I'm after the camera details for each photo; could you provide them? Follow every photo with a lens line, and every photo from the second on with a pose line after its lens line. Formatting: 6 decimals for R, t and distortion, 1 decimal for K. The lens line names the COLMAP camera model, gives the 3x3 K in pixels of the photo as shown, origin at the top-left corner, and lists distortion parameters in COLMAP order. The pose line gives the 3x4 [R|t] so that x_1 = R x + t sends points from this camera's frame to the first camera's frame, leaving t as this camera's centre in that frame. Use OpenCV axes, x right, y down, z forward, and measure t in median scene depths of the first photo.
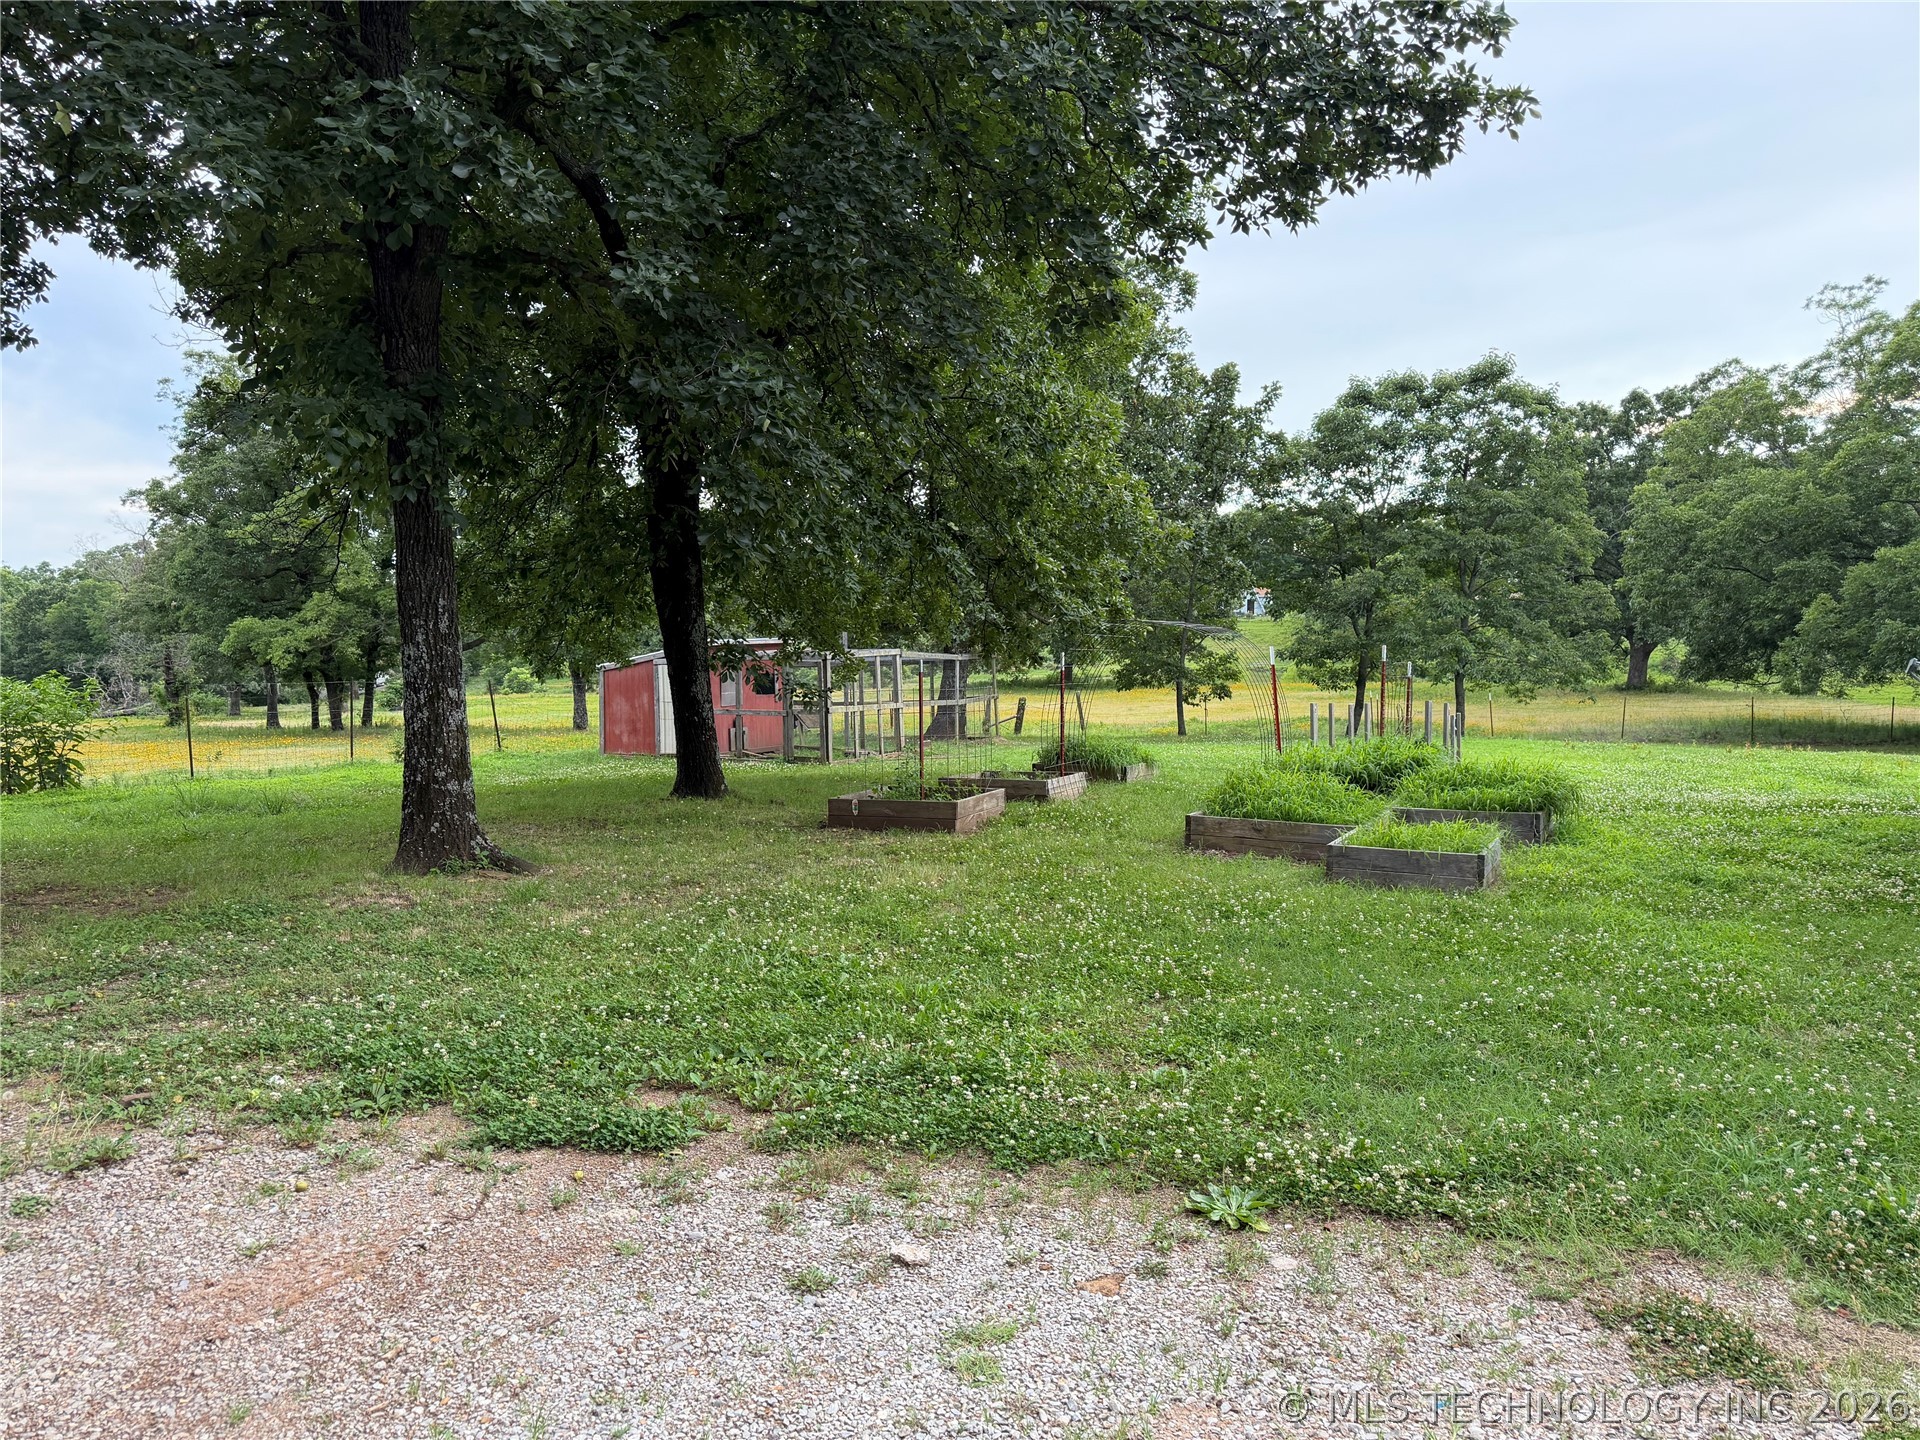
lens RADIAL K [[1334.2, 0, 931.7], [0, 1334.2, 738.5], [0, 0, 1]] dist [0.003178, -0.009191]
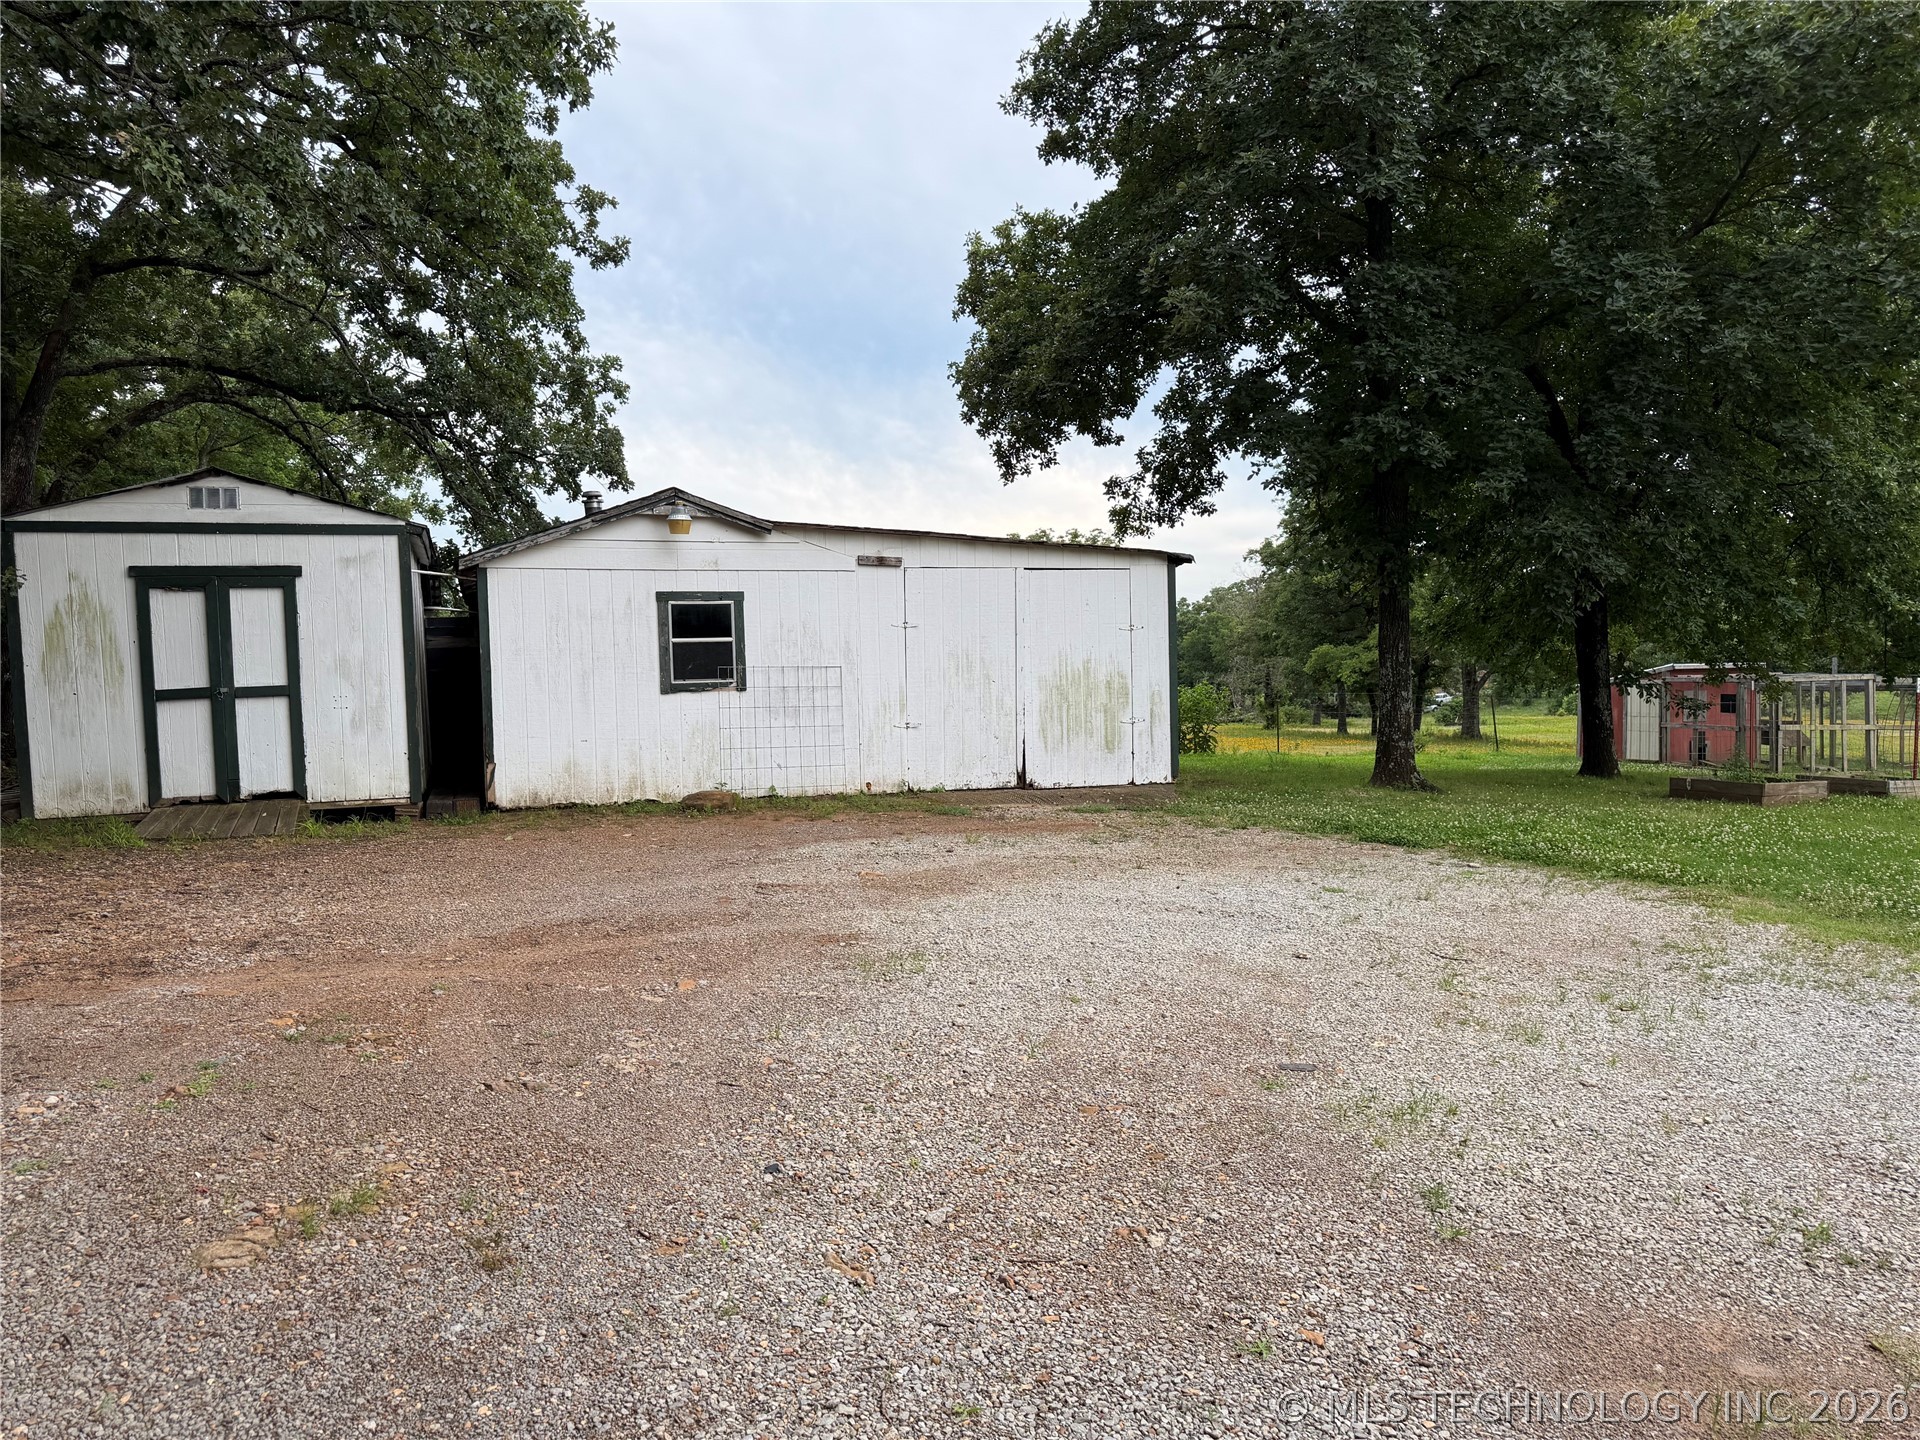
lens RADIAL K [[1334.2, 0, 931.7], [0, 1334.2, 738.5], [0, 0, 1]] dist [0.003178, -0.009191]
pose [[0.720949, 0.044783, -0.691540, 0.101273], [-0.055905, 0.998416, 0.006374, 0.011822], [0.690729, 0.034065, 0.722310, -0.177342]]
